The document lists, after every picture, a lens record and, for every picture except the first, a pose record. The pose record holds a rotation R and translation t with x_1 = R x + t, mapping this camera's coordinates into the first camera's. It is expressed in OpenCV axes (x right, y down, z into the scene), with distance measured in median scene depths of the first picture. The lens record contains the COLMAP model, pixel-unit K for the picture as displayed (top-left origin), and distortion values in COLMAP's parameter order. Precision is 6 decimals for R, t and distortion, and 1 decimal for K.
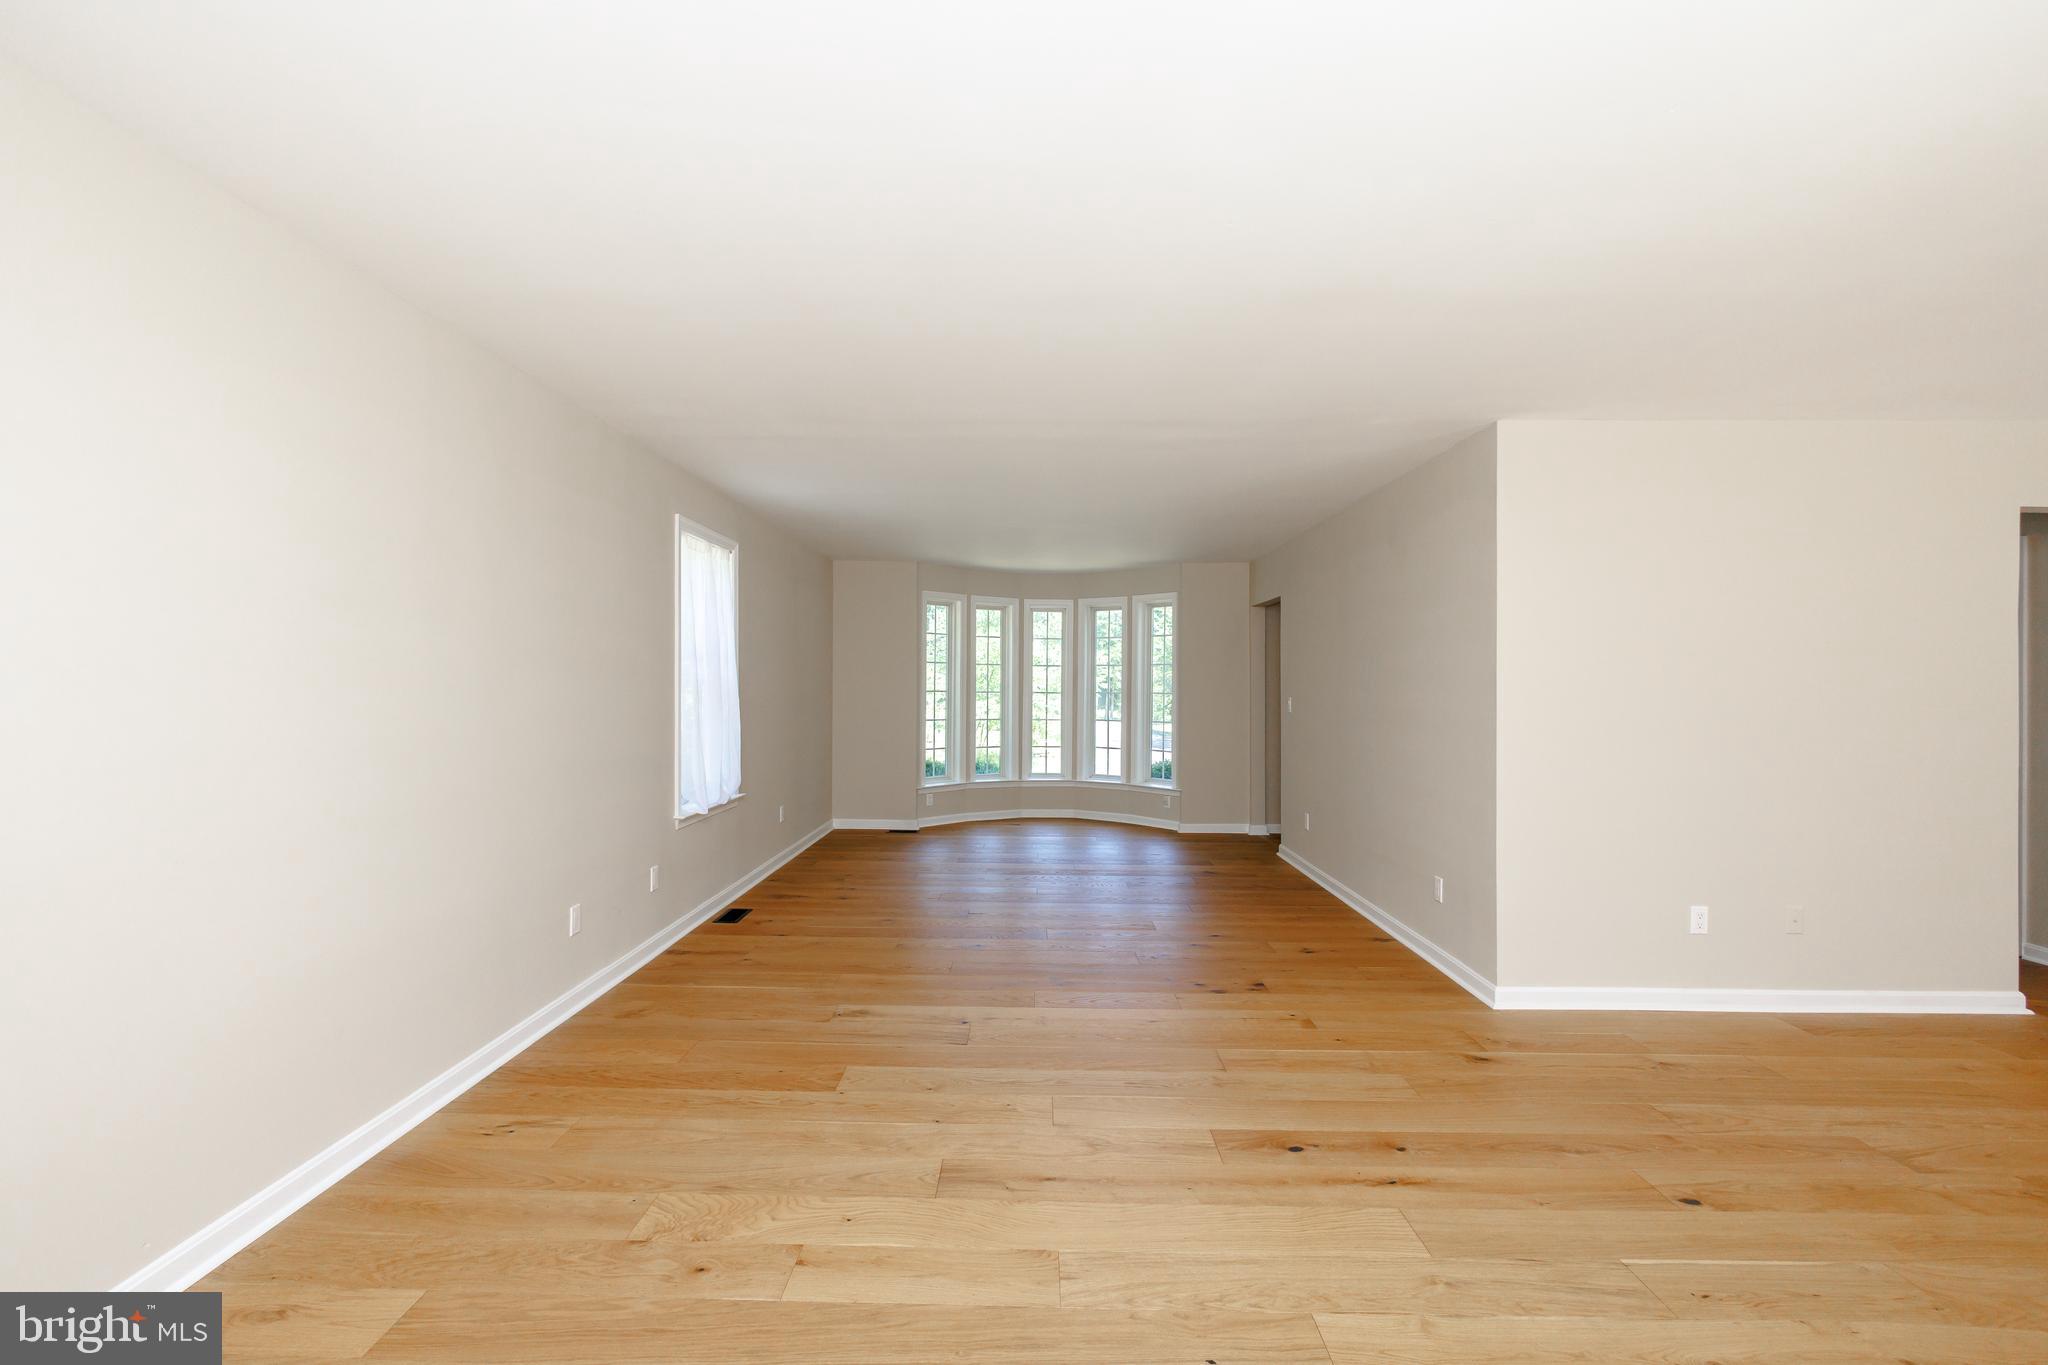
lens RADIAL K [[866.8, 0, 1028.3], [0, 866.8, 677.0], [0, 0, 1]] dist [-0.002671, -0.000176]
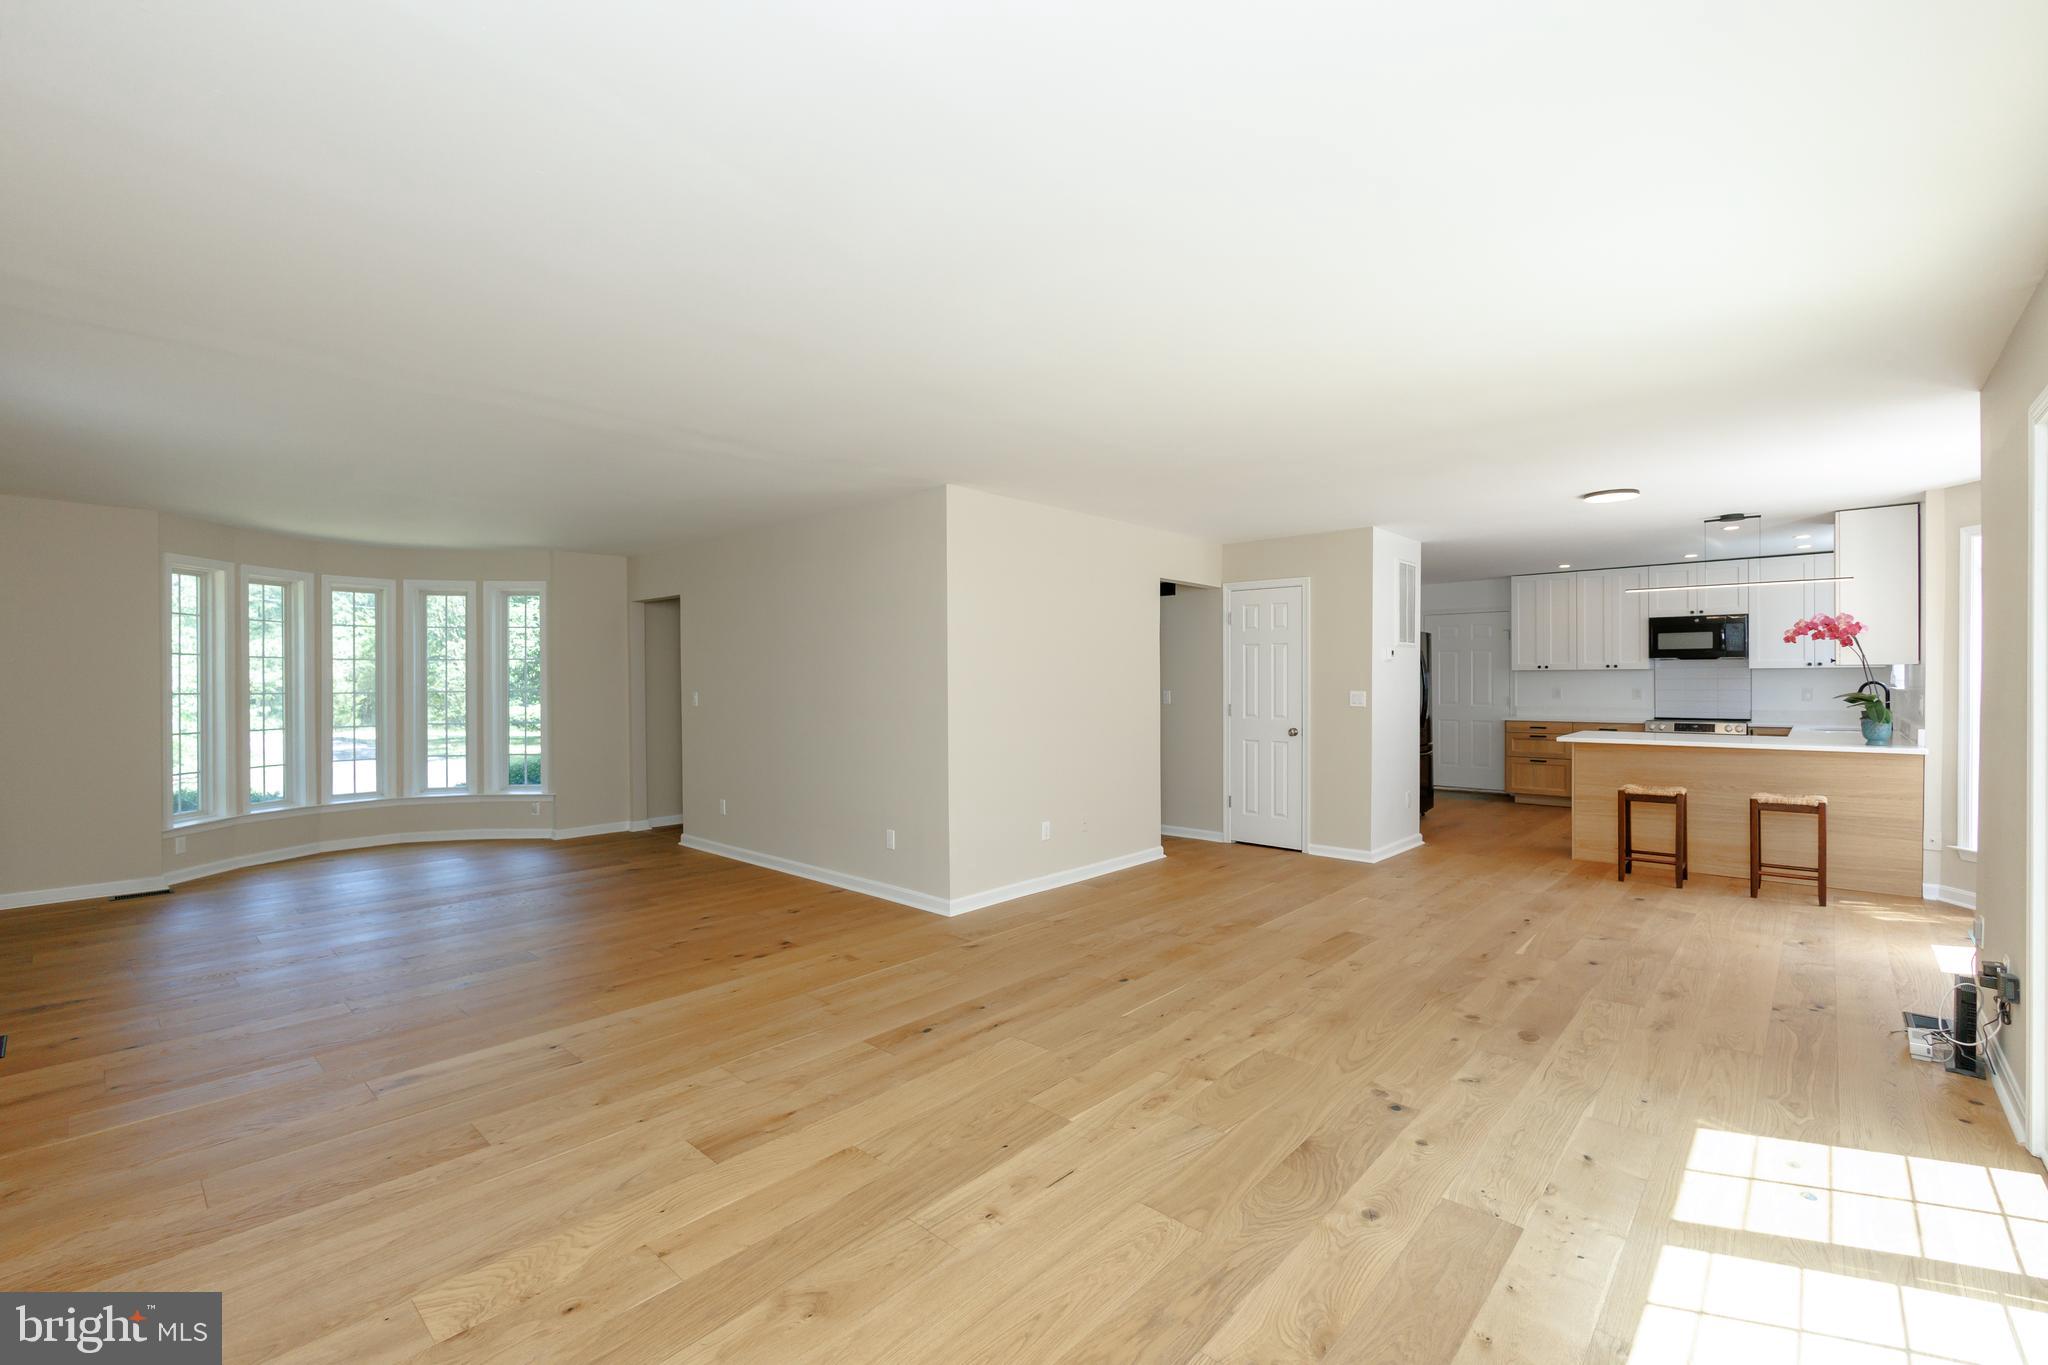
lens RADIAL K [[866.8, 0, 1028.3], [0, 866.8, 677.0], [0, 0, 1]] dist [-0.002671, -0.000176]
pose [[0.661957, -0.006409, 0.749515, -0.396103], [0.001242, 0.999971, 0.007453, -0.004418], [-0.749541, -0.004003, 0.661946, 0.004201]]
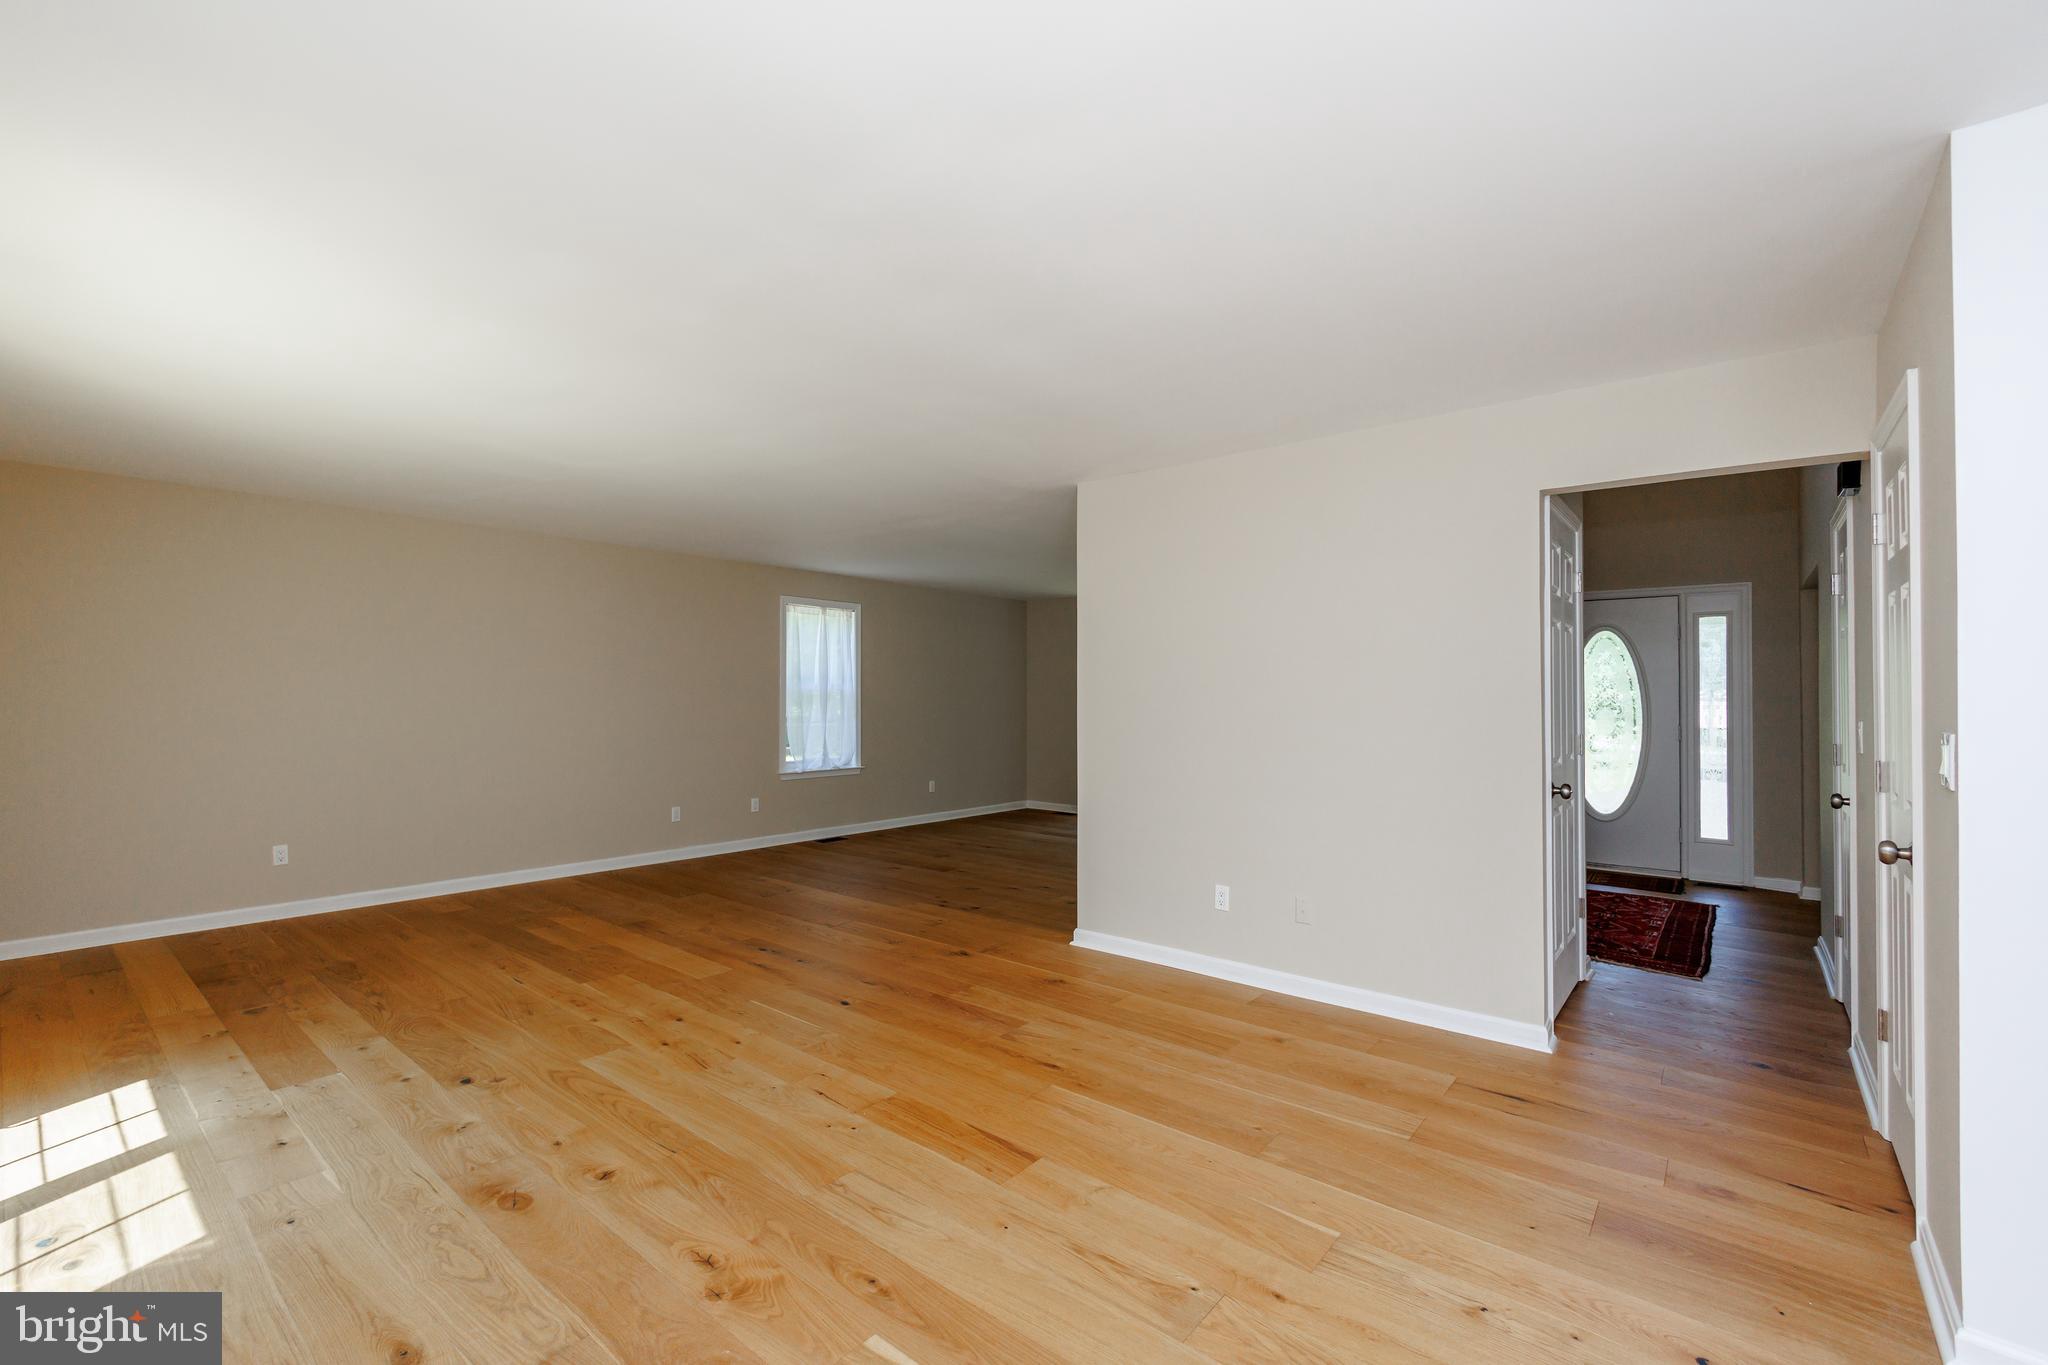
lens RADIAL K [[879.4, 0, 1022.3], [0, 879.4, 689.9], [0, 0, 1]] dist [-0.001910, -0.000808]
pose [[0.776138, -0.009668, -0.630489, 1.285360], [0.006545, 0.999952, -0.007276, 0.016914], [0.630530, 0.001521, 0.776164, -0.050236]]
